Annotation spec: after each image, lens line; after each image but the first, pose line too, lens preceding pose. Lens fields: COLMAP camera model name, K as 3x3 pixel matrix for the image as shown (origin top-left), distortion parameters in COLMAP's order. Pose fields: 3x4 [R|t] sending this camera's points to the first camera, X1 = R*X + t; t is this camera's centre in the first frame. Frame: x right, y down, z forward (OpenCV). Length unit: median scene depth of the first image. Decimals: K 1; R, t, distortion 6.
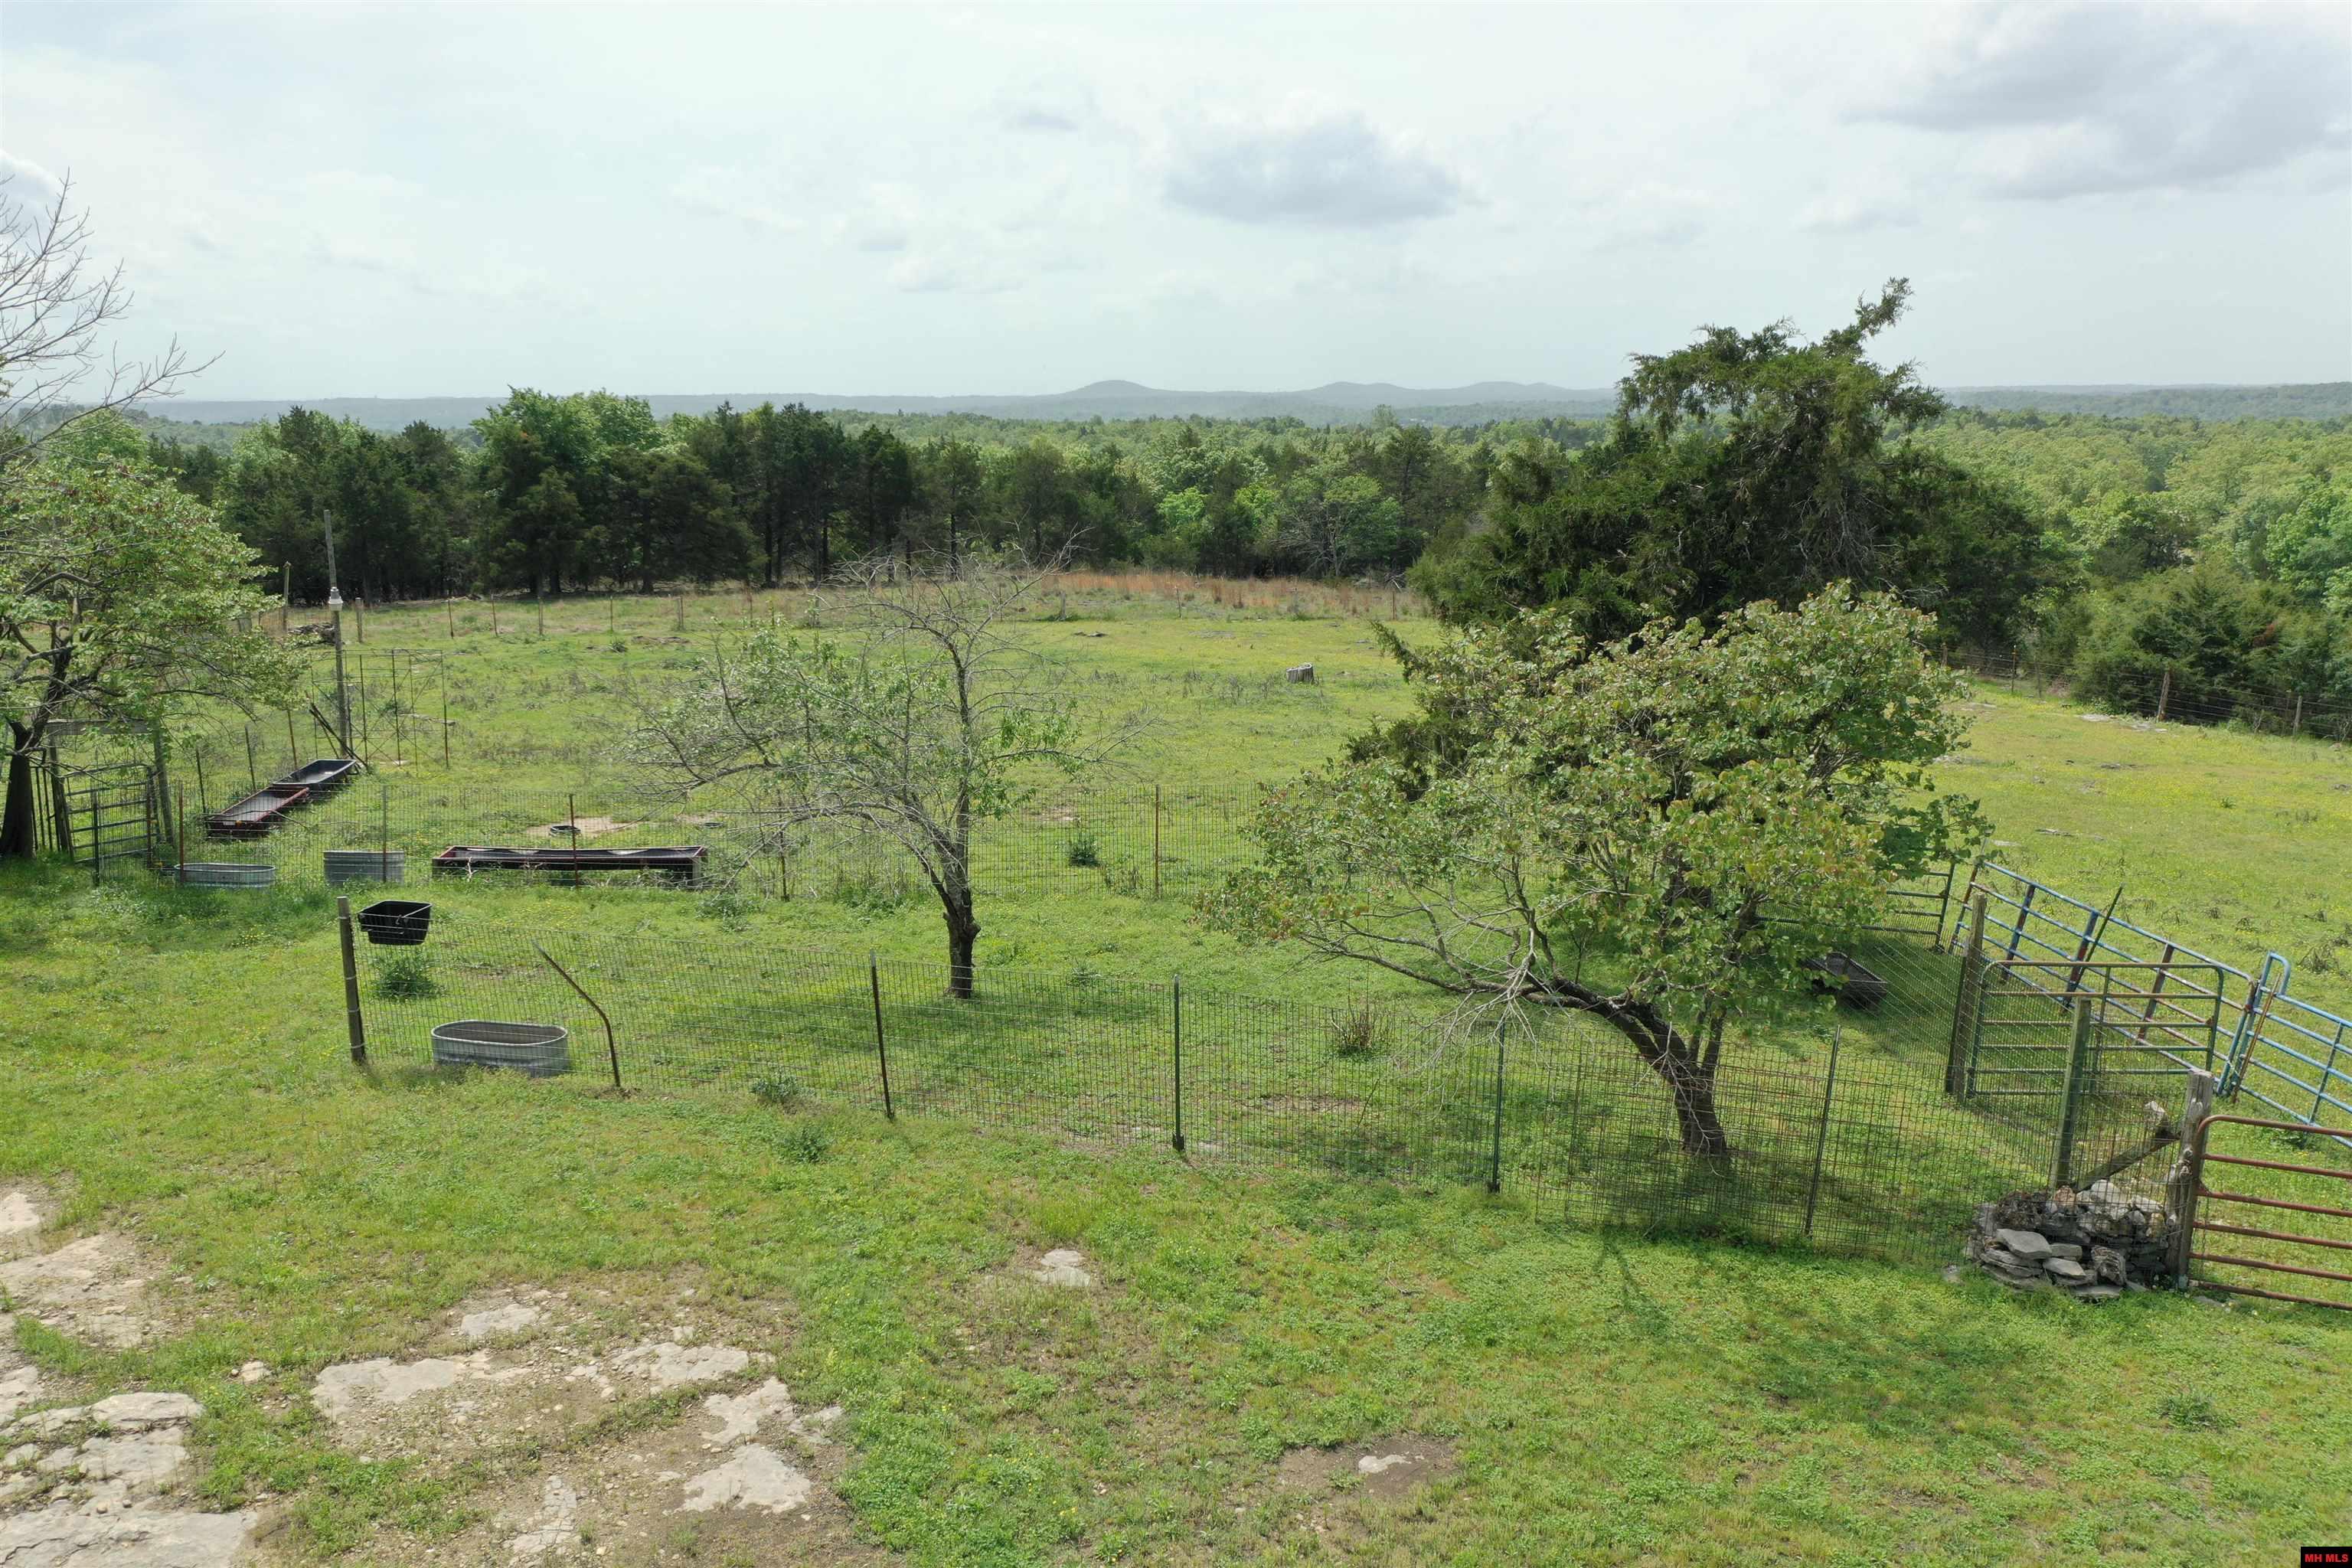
lens RADIAL K [[1841.6, 0, 1176.0], [0, 1841.6, 784.0], [0, 0, 1]] dist [-0.000886, 0.003205]
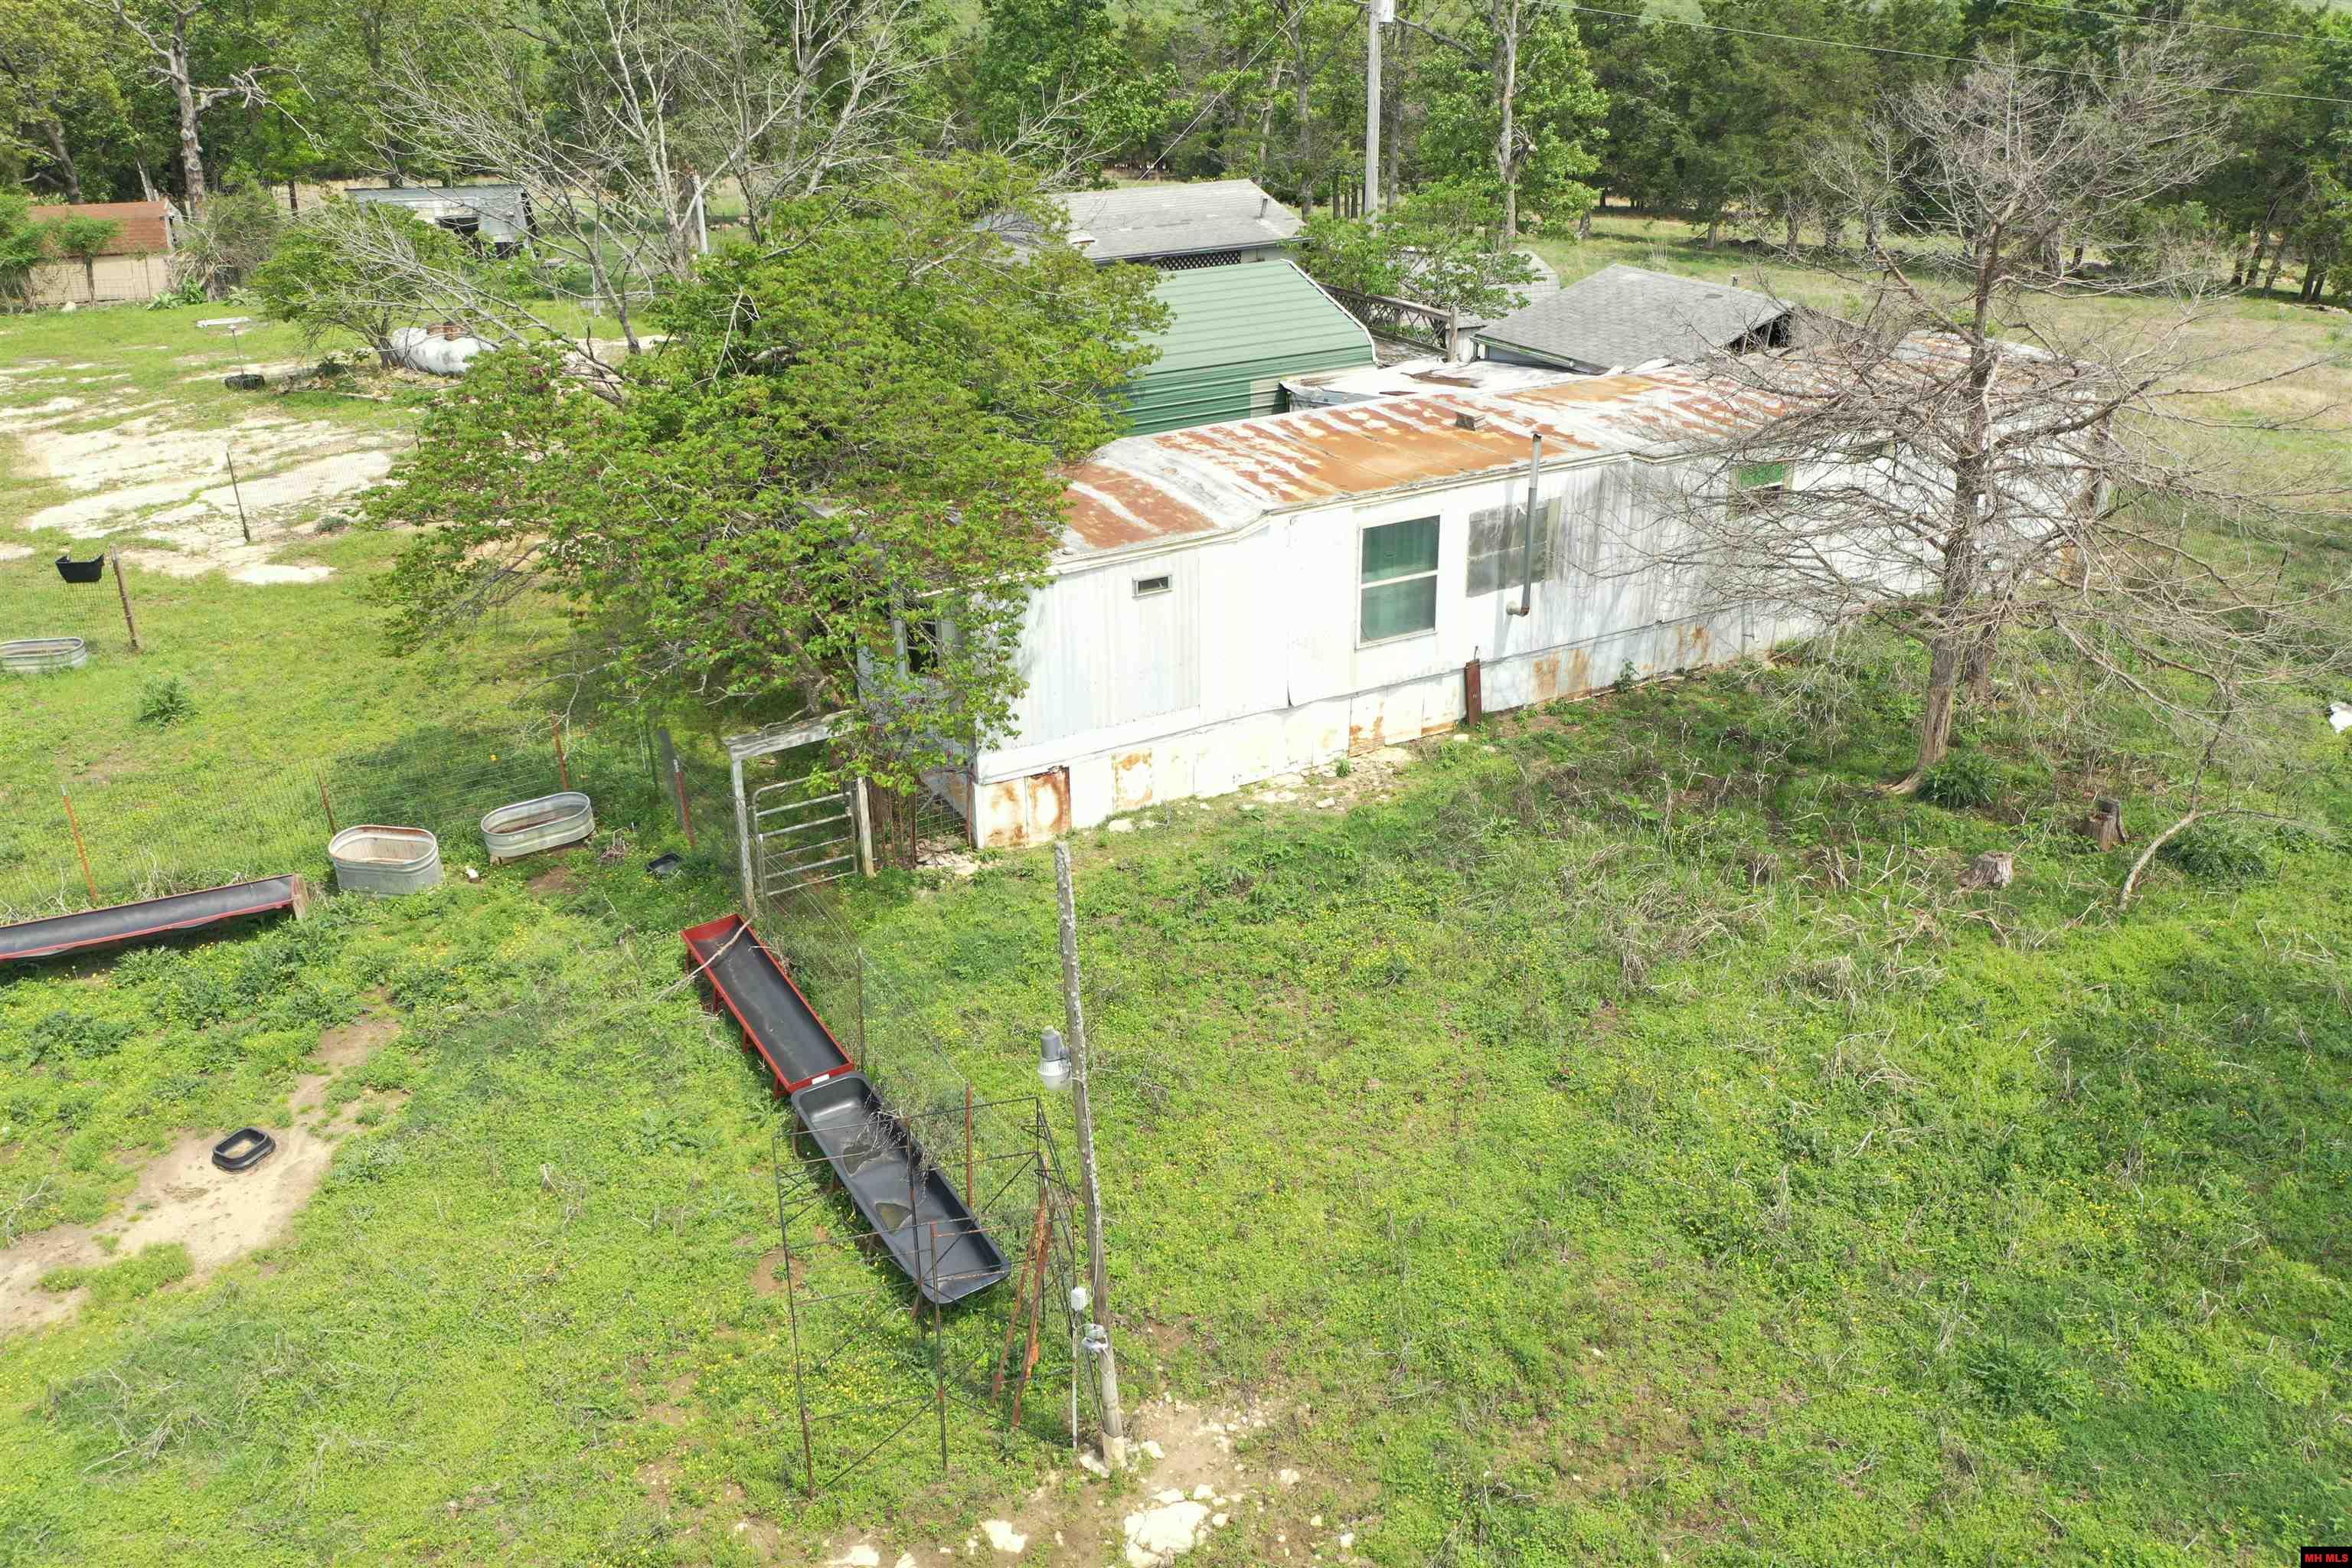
lens RADIAL K [[1841.6, 0, 1176.0], [0, 1841.6, 784.0], [0, 0, 1]] dist [-0.000886, 0.003205]
pose [[-0.941316, 0.156055, -0.299283, -1.121105], [-0.050901, 0.810922, 0.582936, -1.017672], [0.333665, 0.563961, -0.755391, 3.612244]]
